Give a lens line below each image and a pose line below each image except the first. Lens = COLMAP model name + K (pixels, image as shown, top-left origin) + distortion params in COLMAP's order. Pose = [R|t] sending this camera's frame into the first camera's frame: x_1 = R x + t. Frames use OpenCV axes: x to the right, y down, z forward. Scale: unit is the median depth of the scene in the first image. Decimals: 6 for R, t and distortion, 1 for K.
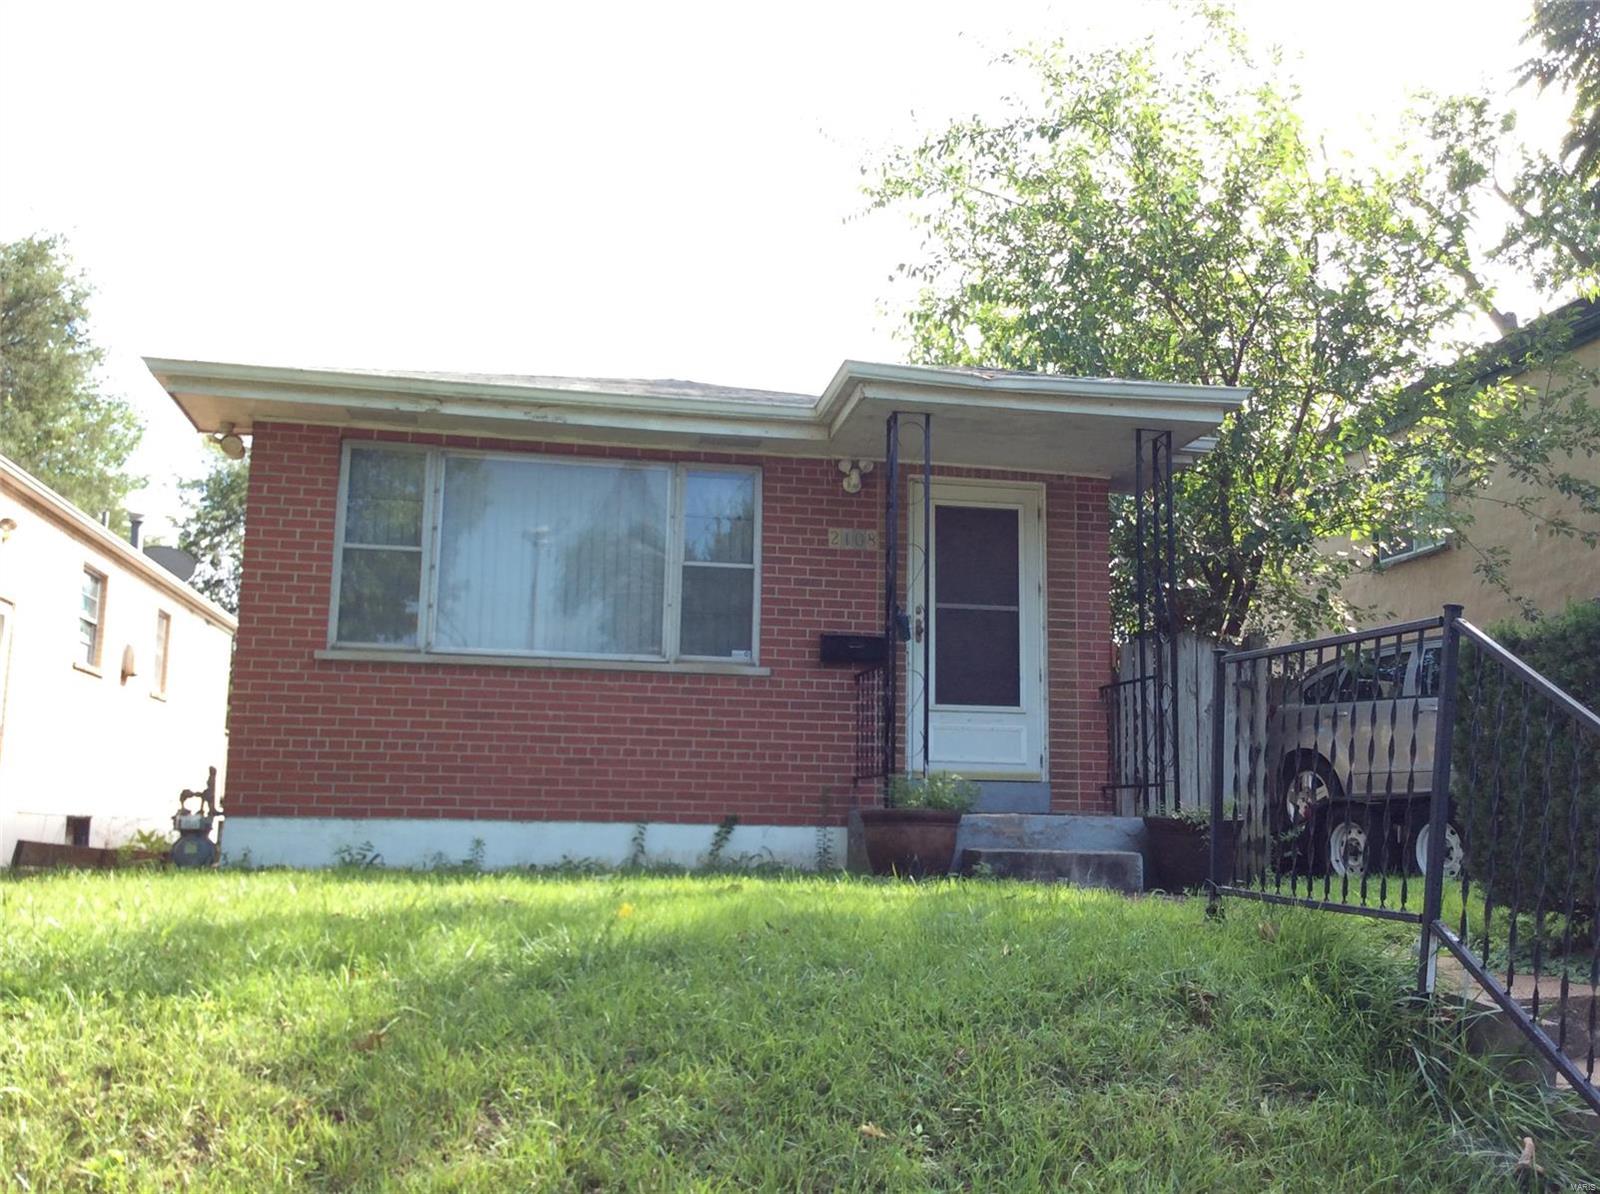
lens RADIAL K [[1457.9, 0, 800.0], [0, 1457.9, 597.0], [0, 0, 1]] dist [0.143335, -0.294277]
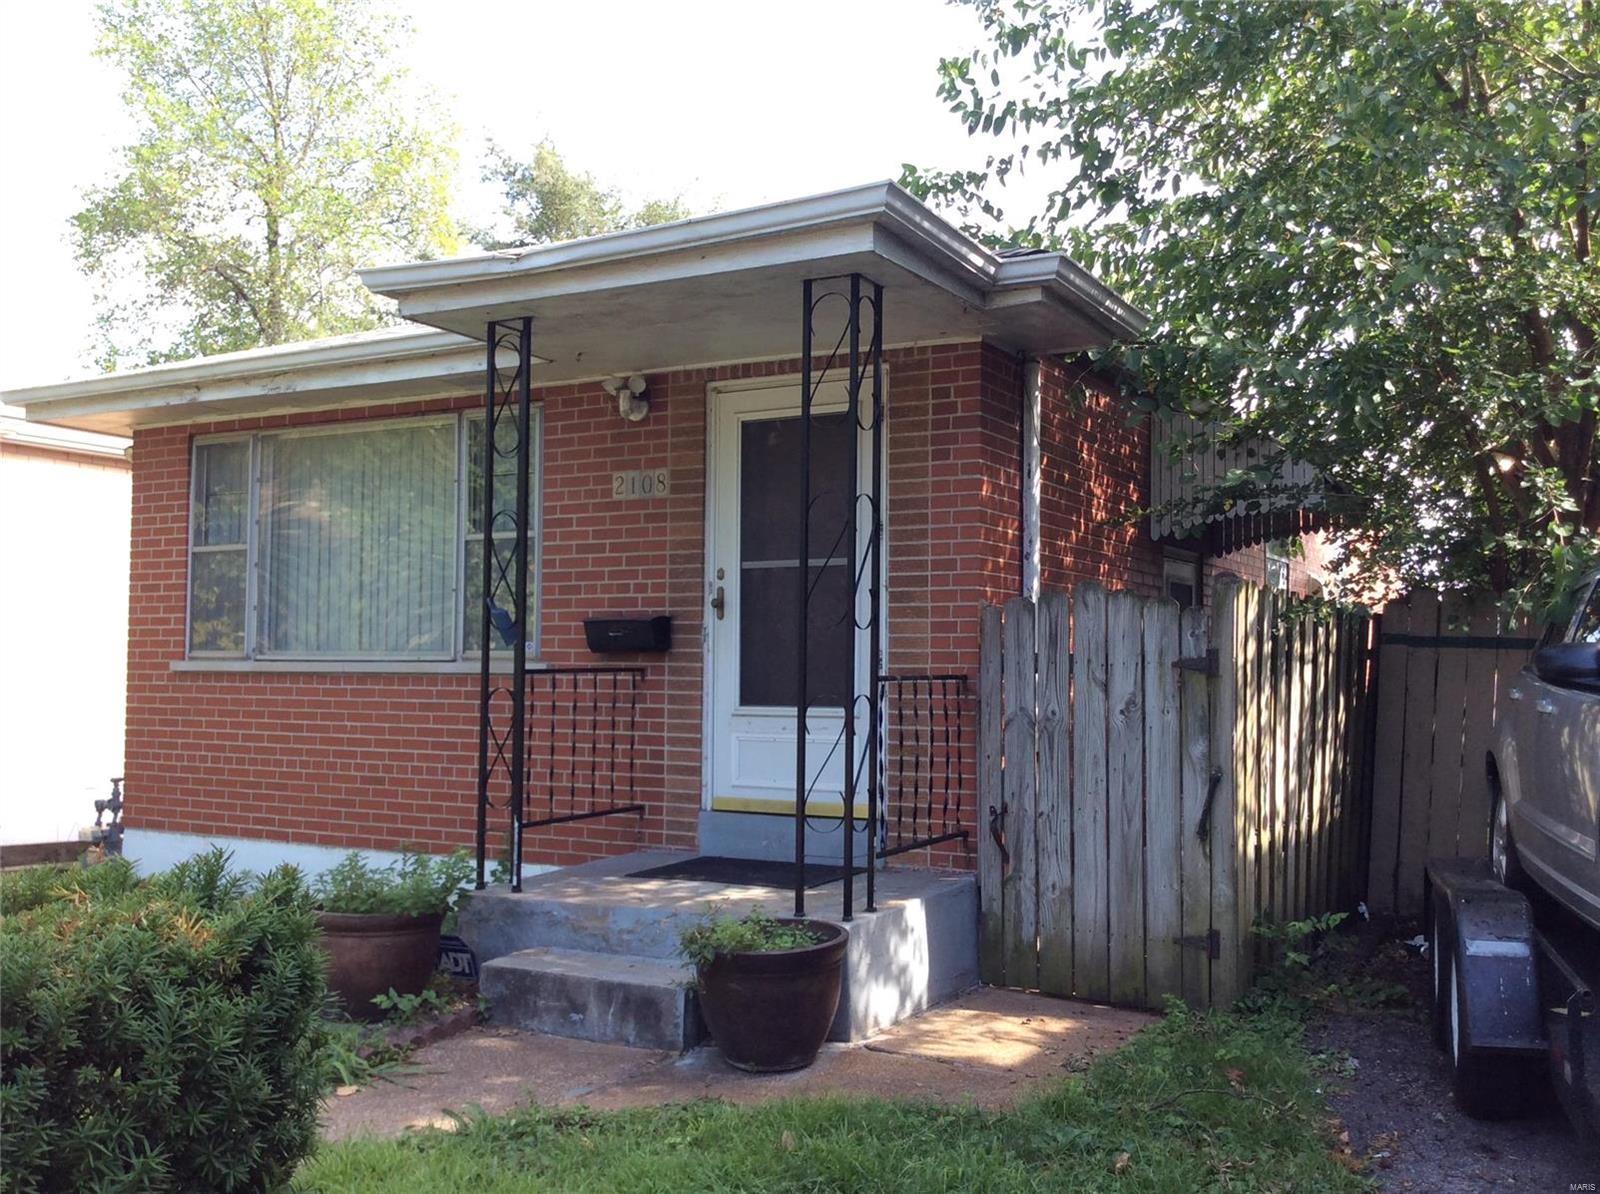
lens RADIAL K [[1457.9, 0, 800.0], [0, 1457.9, 597.0], [0, 0, 1]] dist [0.143335, -0.294277]
pose [[0.768556, -0.043481, -0.638303, 0.582956], [0.109569, 0.991893, 0.064361, -0.022427], [0.630330, -0.119403, 0.767090, 0.489566]]
